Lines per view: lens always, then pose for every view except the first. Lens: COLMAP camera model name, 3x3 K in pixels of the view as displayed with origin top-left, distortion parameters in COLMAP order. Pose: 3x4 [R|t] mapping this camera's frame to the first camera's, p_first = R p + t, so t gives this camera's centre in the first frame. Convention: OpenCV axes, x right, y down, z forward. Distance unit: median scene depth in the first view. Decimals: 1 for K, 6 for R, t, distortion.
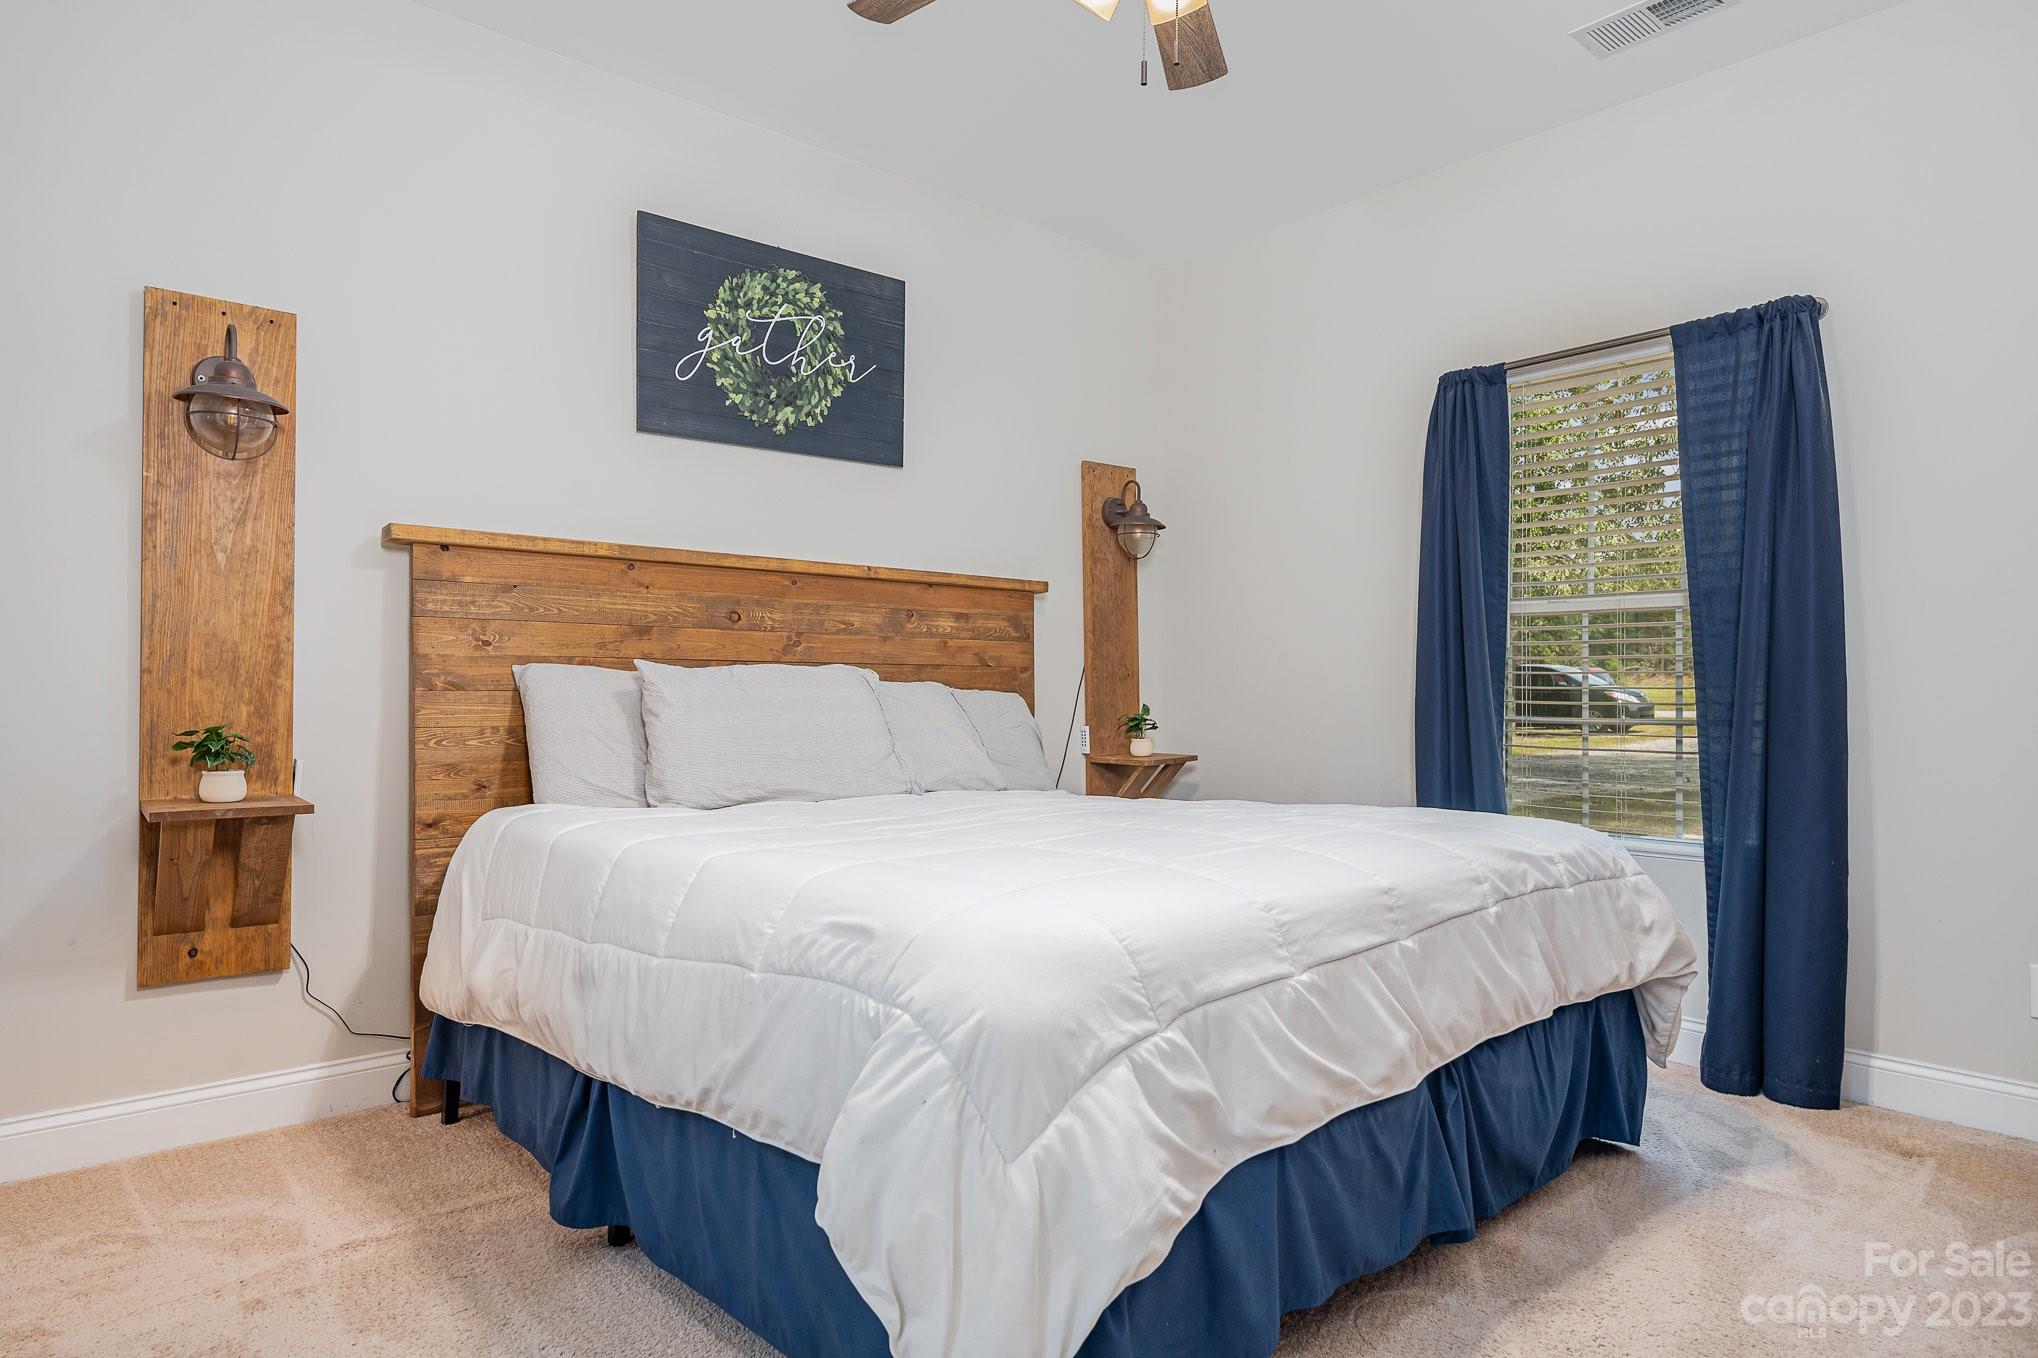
lens RADIAL K [[1179.9, 0, 1020.2], [0, 1179.9, 678.8], [0, 0, 1]] dist [0.015821, -0.000562]
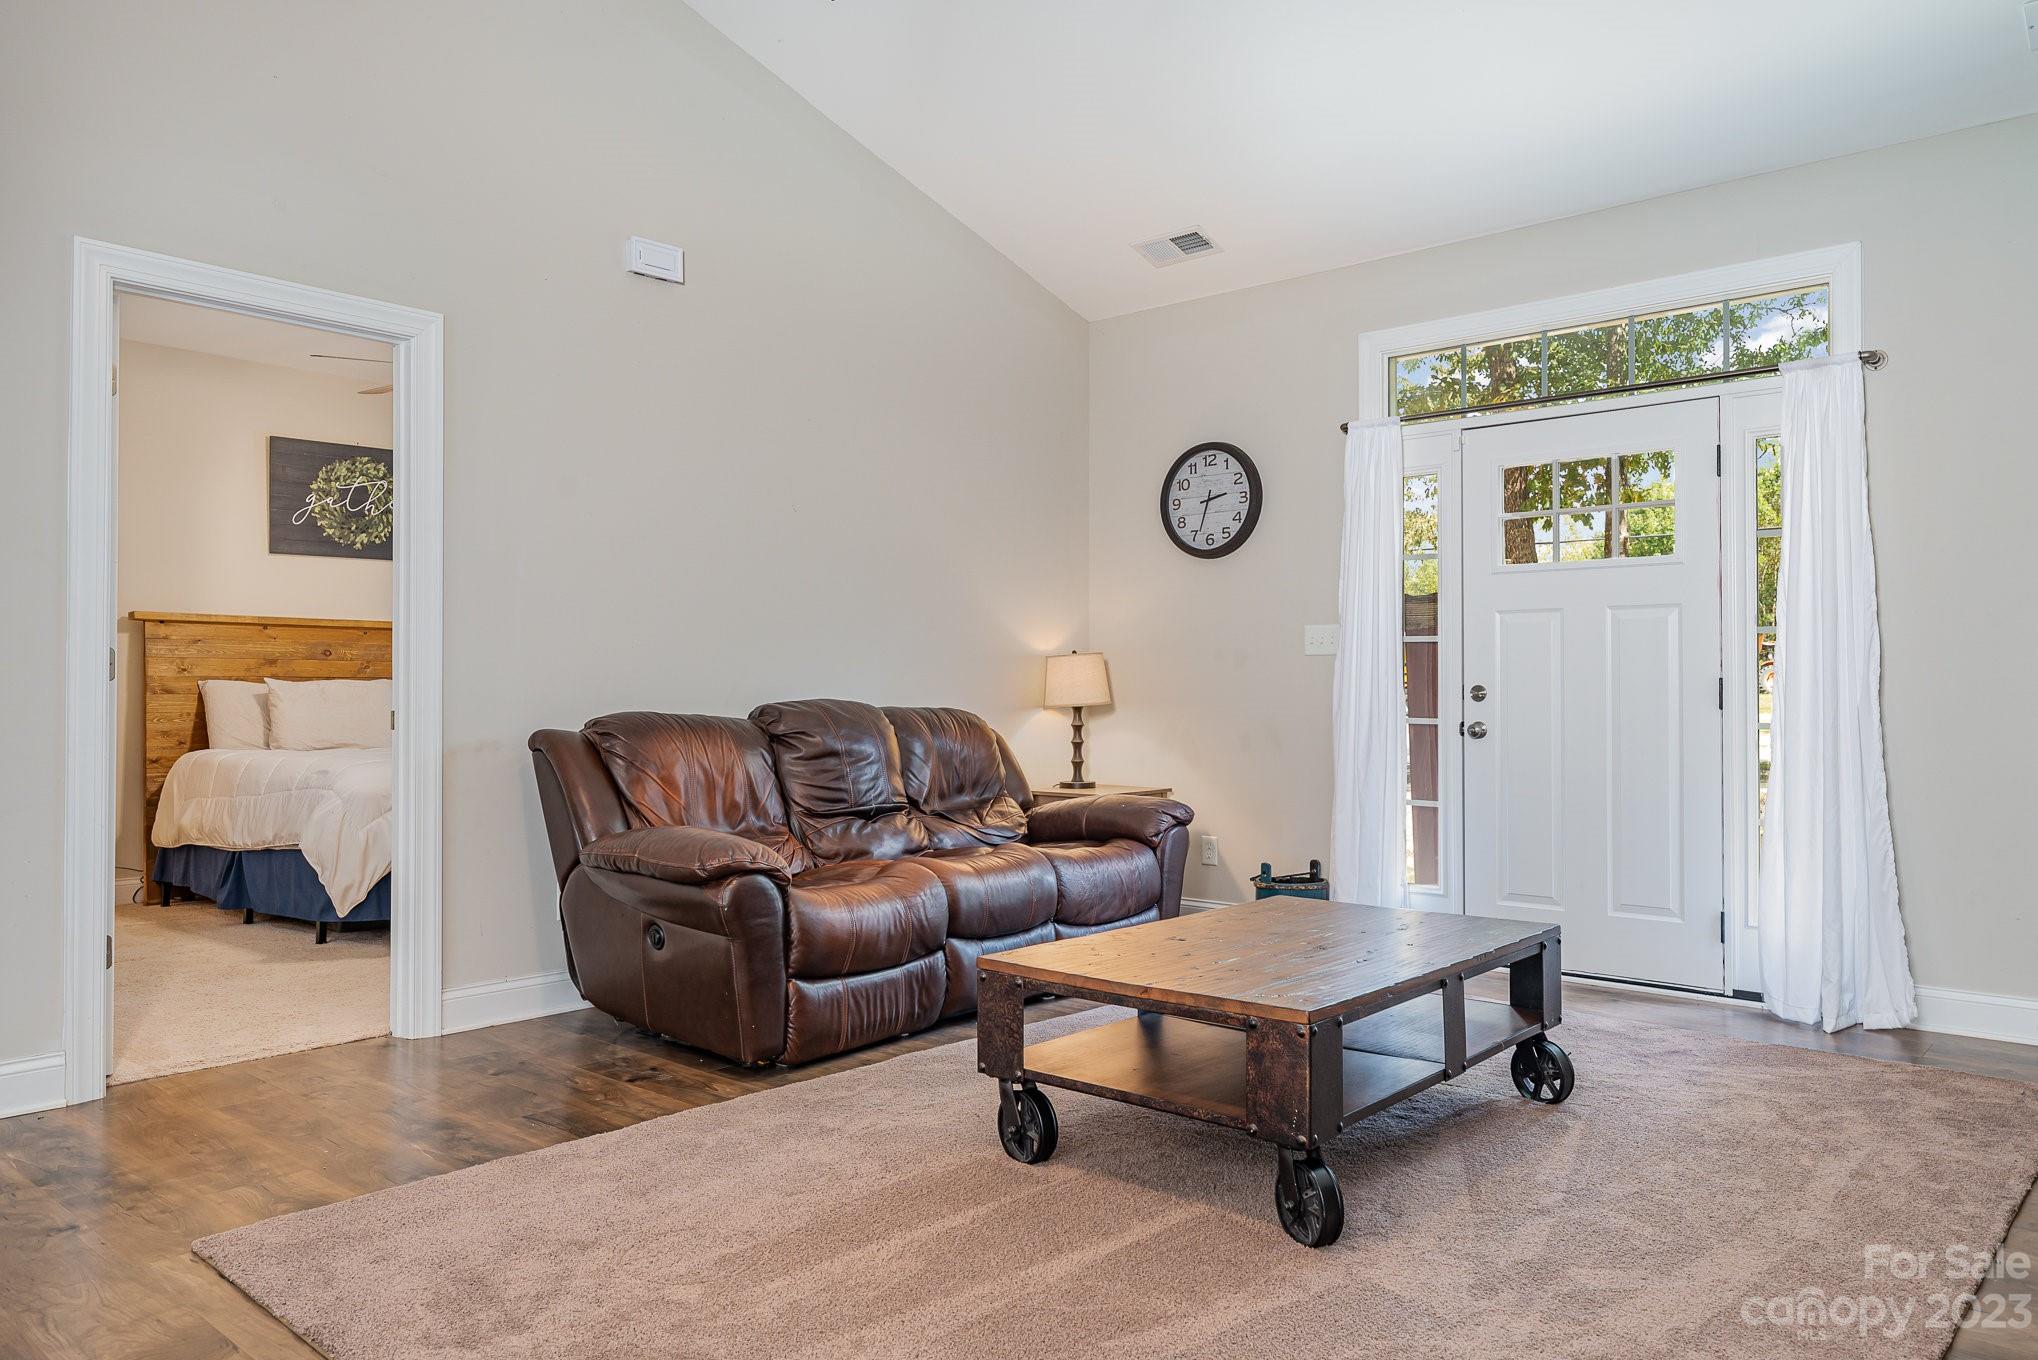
lens RADIAL K [[1390.7, 0, 1020.6], [0, 1390.7, 672.5], [0, 0, 1]] dist [0.003188, 0.000904]
pose [[0.991120, -0.005123, 0.132871, 0.554507], [0.006488, 0.999931, -0.009841, 0.005607], [-0.132812, 0.010616, 0.991084, -1.322427]]
